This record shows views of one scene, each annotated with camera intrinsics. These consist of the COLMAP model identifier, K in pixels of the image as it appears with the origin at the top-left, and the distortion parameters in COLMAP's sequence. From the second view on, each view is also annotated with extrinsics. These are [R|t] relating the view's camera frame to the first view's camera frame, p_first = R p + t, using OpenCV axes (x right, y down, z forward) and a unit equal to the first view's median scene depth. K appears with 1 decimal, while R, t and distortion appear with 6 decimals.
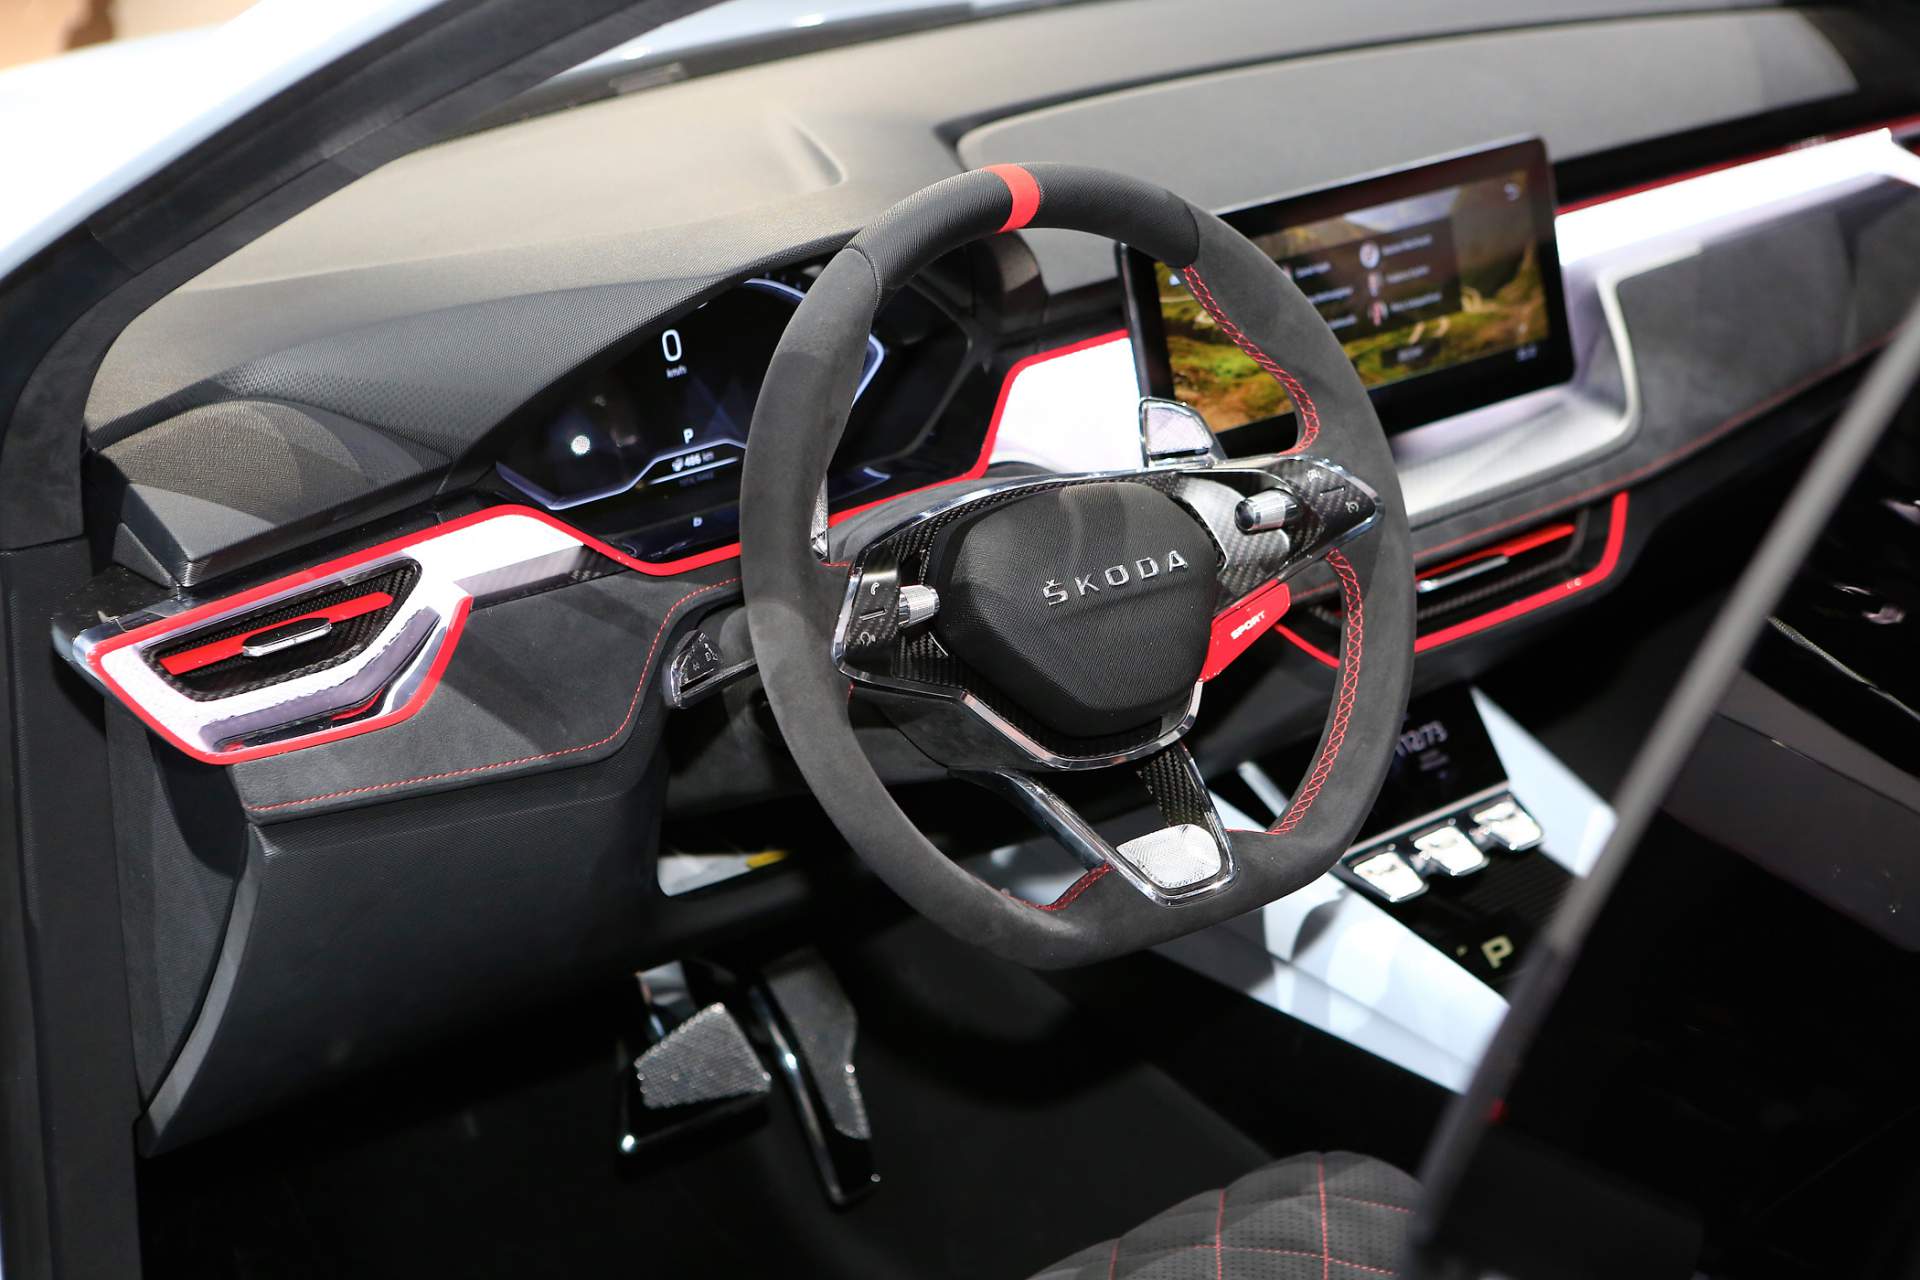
lens RADIAL K [[3652.0, 0, 962.3], [0, 3652.0, 647.1], [0, 0, 1]] dist [0.253975, -0.234552]
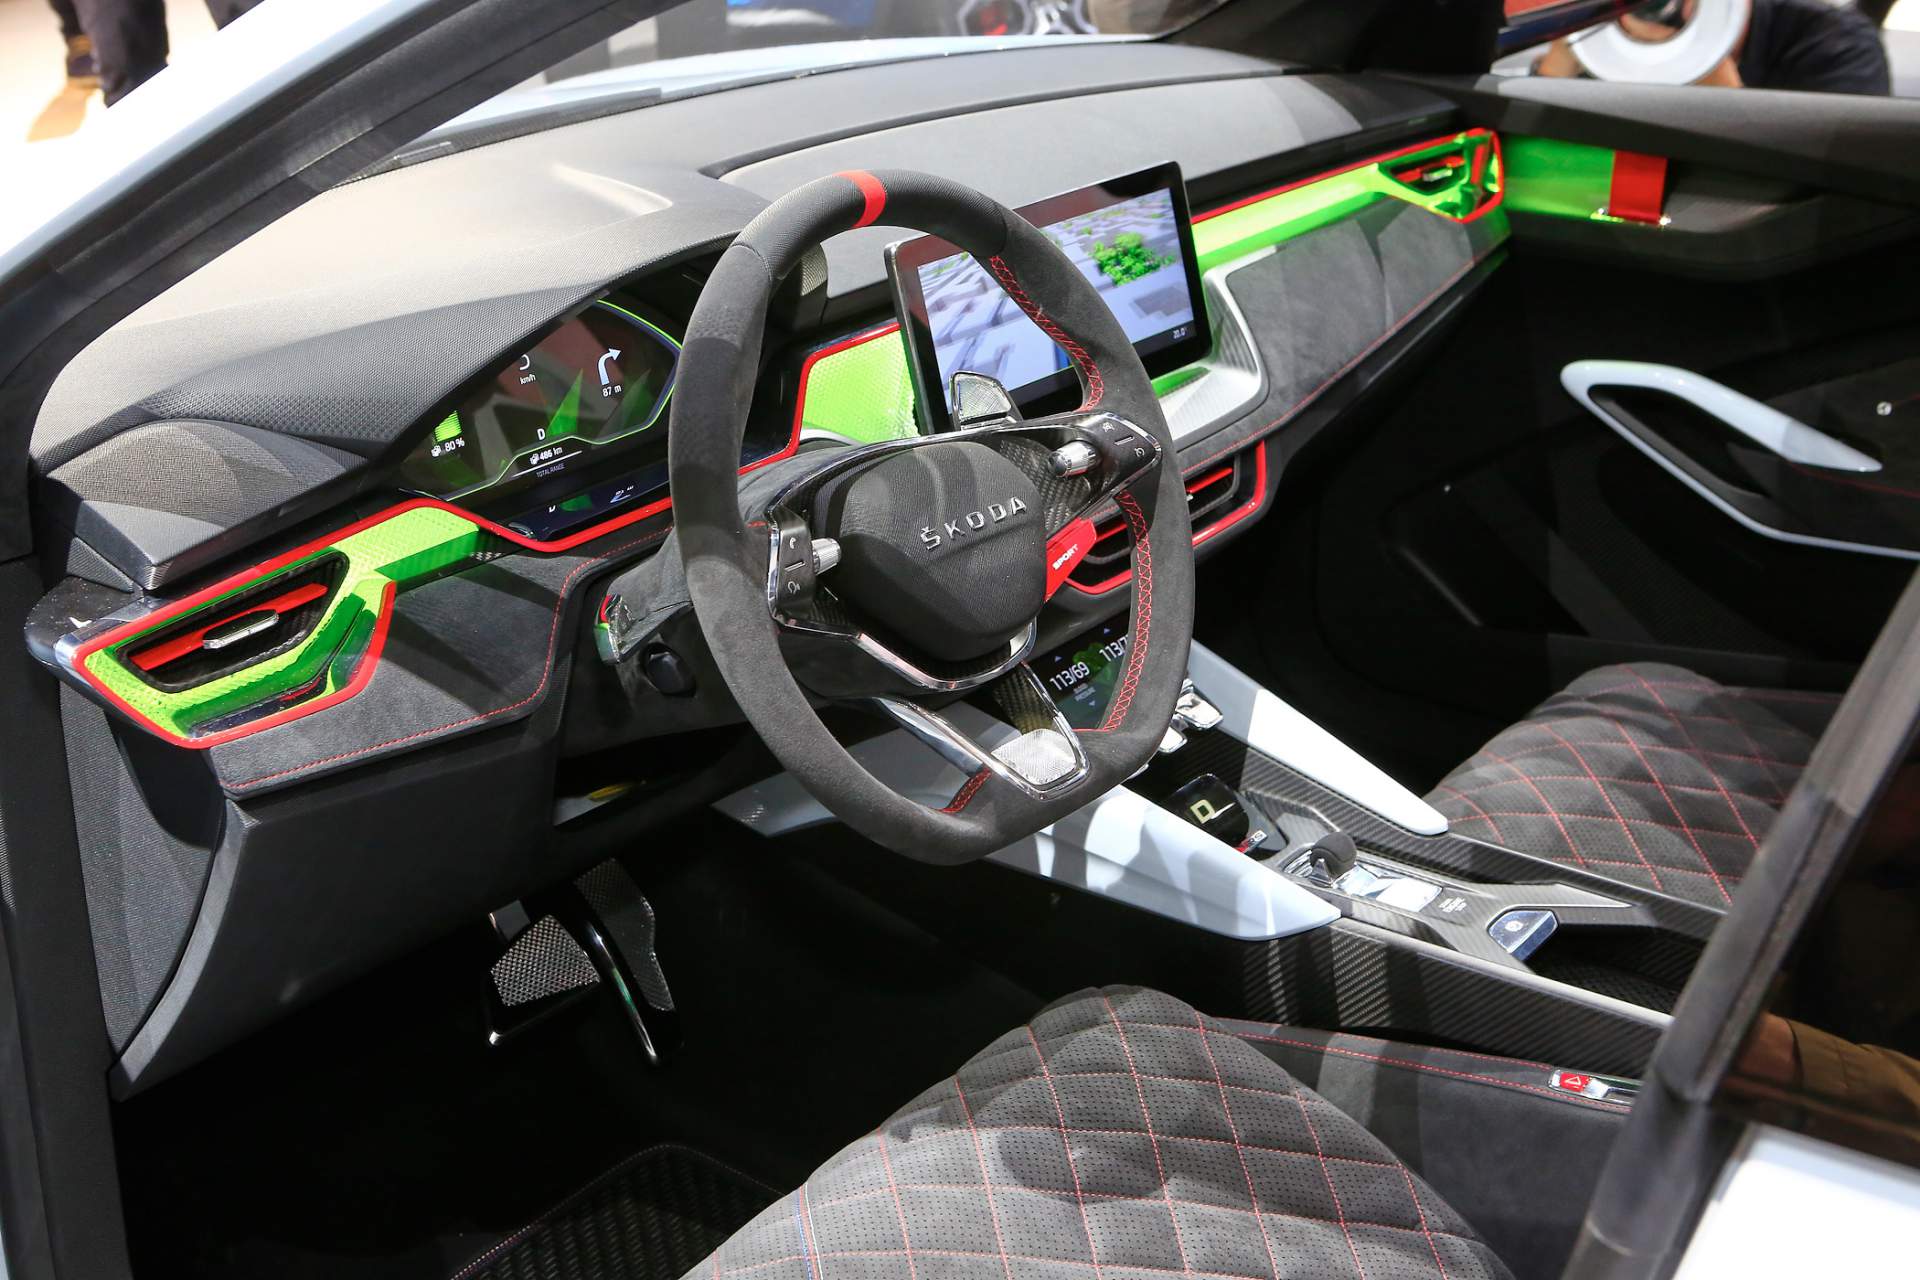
lens RADIAL K [[2528.2, 0, 960.2], [0, 2528.2, 640.3], [0, 0, 1]] dist [0.002572, 0.015324]
pose [[0.977655, -0.079074, 0.194775, -0.116718], [0.076962, 0.996864, 0.018399, 0.003204], [-0.195619, -0.002998, 0.980675, 0.207336]]
